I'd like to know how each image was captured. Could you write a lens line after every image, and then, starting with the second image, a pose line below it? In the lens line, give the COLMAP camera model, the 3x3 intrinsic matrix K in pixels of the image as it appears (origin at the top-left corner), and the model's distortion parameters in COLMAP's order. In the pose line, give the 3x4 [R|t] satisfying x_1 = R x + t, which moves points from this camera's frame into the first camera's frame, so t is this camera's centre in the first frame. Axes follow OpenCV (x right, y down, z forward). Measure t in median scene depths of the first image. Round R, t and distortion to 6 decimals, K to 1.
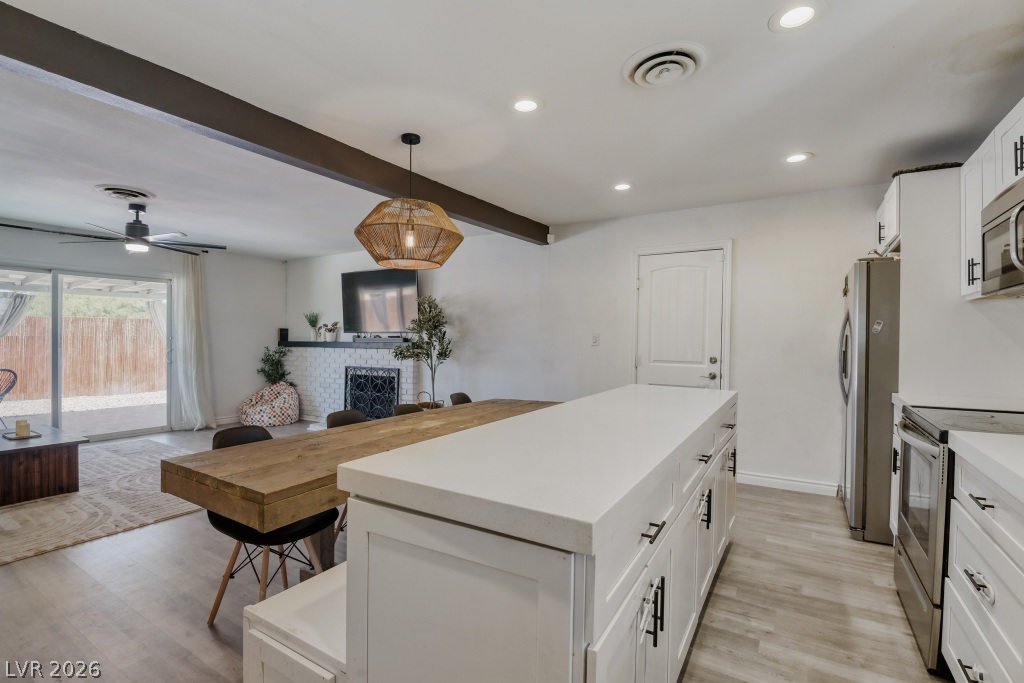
lens RADIAL K [[468.8, 0, 529.2], [0, 468.8, 337.0], [0, 0, 1]] dist [-0.011329, -0.011446]
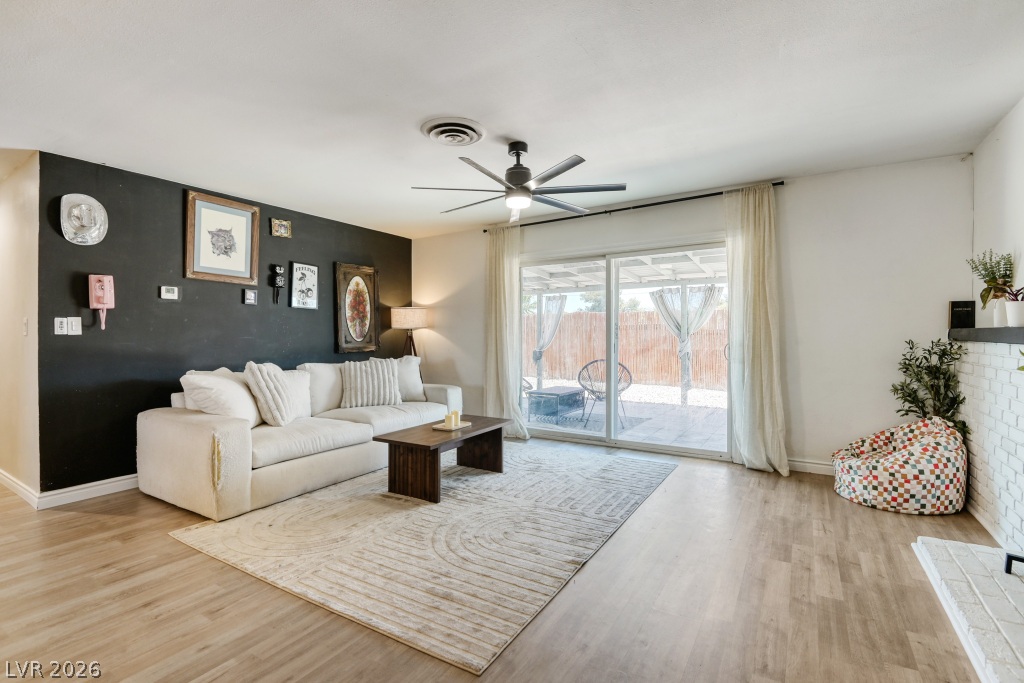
lens RADIAL K [[468.8, 0, 506.5], [0, 468.8, 350.4], [0, 0, 1]] dist [-0.011329, -0.011446]
pose [[-0.036392, 0.030312, -0.998878, -0.071826], [0.016595, 0.999420, 0.029724, 0.011170], [0.999200, -0.015495, -0.036874, 0.678594]]
